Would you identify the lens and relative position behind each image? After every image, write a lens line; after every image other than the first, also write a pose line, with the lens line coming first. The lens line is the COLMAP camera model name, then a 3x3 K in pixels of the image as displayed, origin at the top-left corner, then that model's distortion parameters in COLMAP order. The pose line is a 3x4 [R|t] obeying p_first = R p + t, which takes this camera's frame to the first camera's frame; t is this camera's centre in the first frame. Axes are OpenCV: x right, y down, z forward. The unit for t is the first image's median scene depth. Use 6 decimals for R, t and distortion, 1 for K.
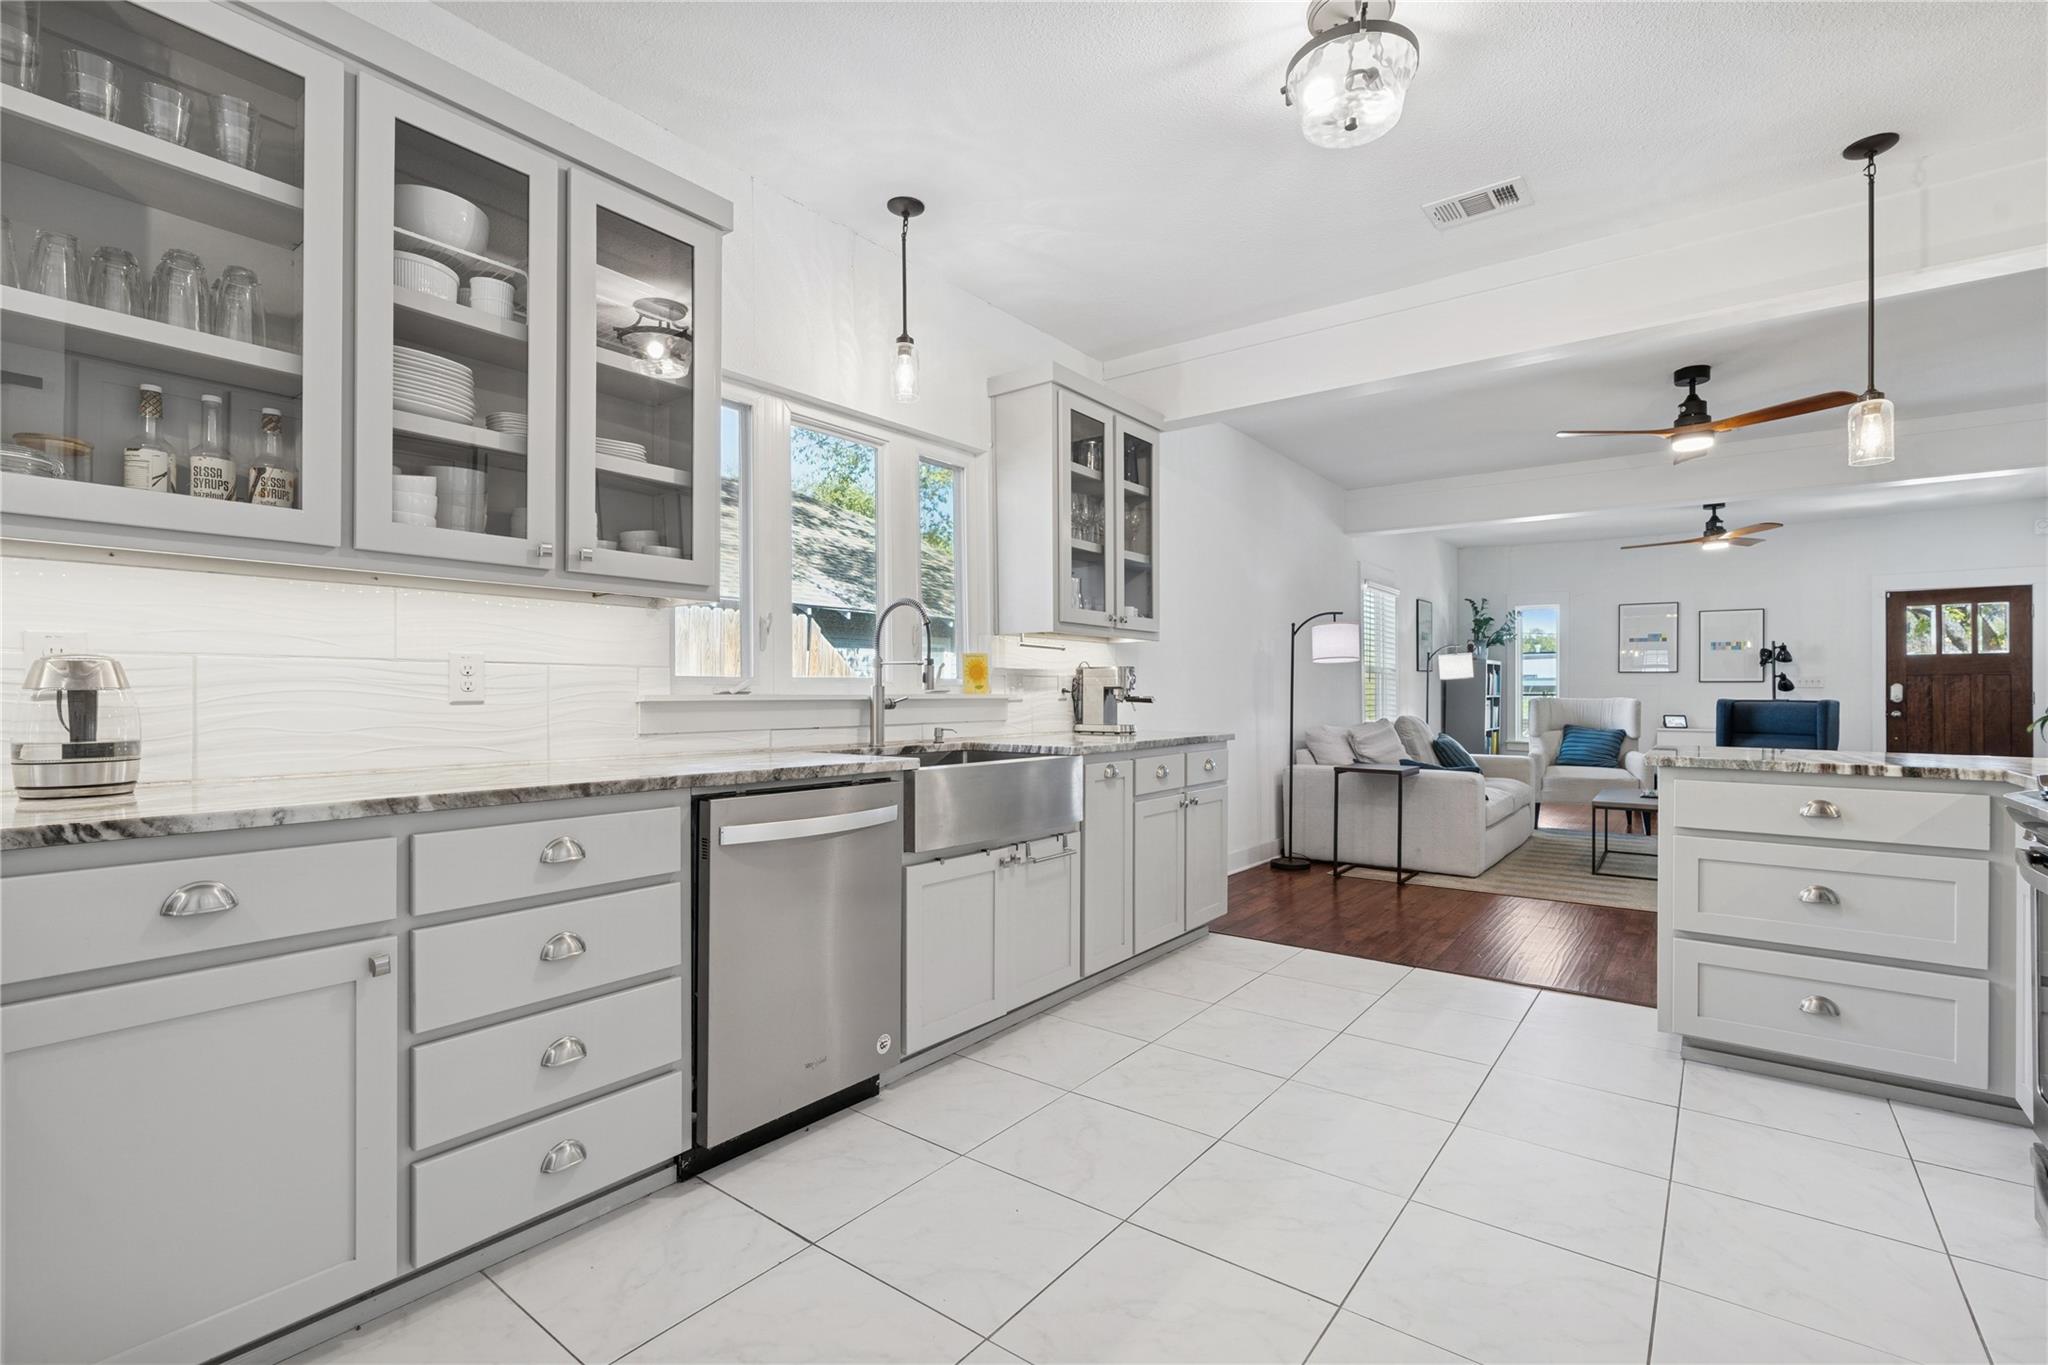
lens RADIAL K [[935.5, 0, 1023.0], [0, 935.5, 682.6], [0, 0, 1]] dist [-0.003665, -0.000208]
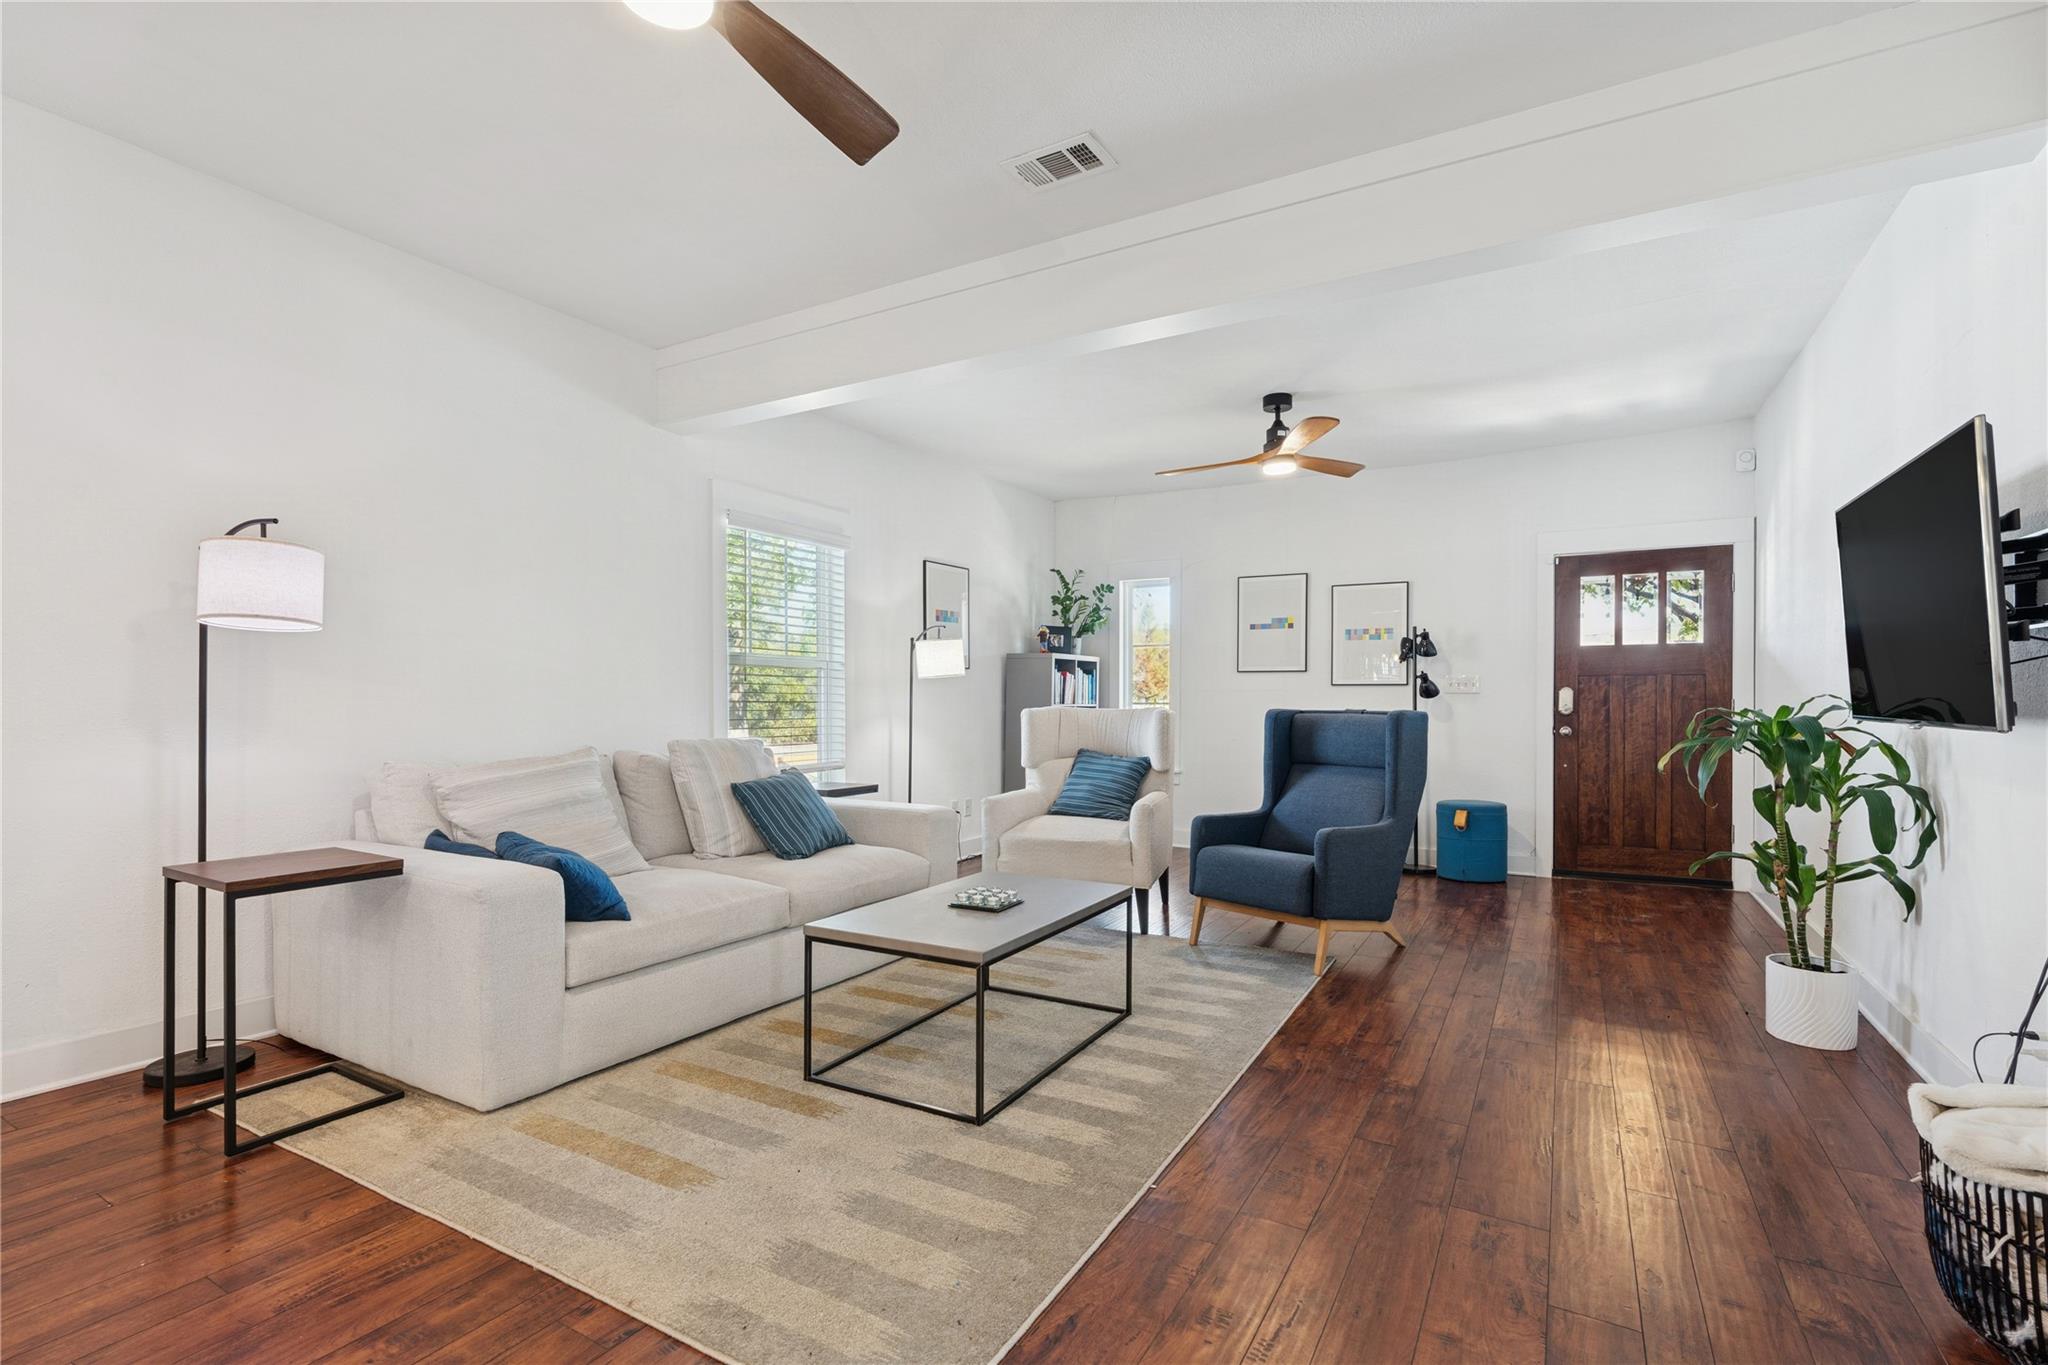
lens RADIAL K [[935.5, 0, 1025.7], [0, 935.5, 695.9], [0, 0, 1]] dist [-0.003665, -0.000208]
pose [[0.992684, 0.002840, 0.120706, 0.459779], [-0.003511, 0.999980, 0.005343, 0.005173], [-0.120688, -0.005728, 0.992674, 0.361726]]
